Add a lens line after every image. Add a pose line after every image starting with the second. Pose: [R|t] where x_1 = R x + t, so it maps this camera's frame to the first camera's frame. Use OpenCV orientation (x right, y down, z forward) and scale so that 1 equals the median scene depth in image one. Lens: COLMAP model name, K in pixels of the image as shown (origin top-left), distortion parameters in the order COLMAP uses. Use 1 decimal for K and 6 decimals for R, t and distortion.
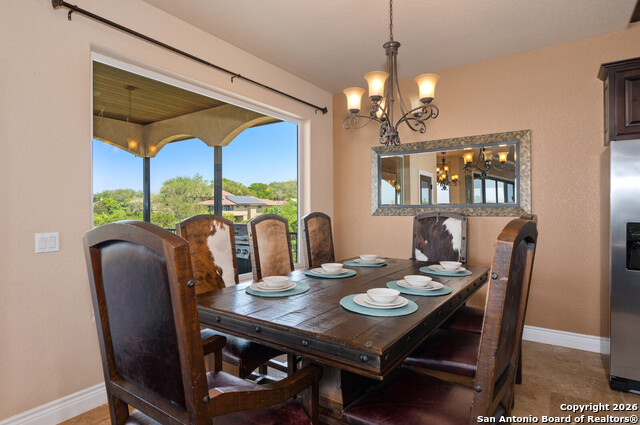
lens RADIAL K [[359.2, 0, 323.3], [0, 359.2, 208.8], [0, 0, 1]] dist [0.000775, -0.003781]
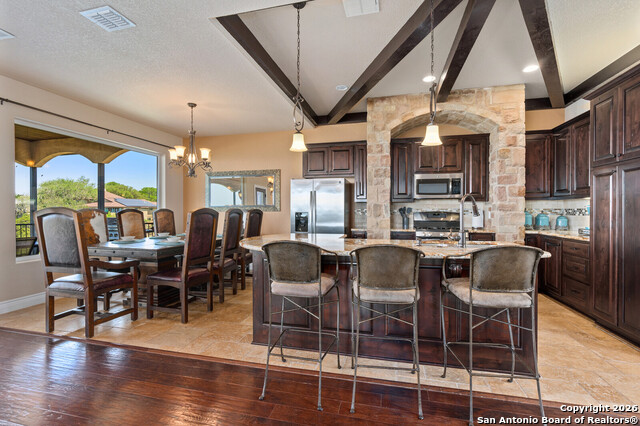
lens RADIAL K [[290.8, 0, 321.5], [0, 290.8, 213.5], [0, 0, 1]] dist [-0.000464, -0.001114]
pose [[0.938816, 0.000420, 0.344418, 0.242757], [-0.002989, 0.999972, 0.006927, 0.022523], [-0.344405, -0.007533, 0.938791, -0.709963]]
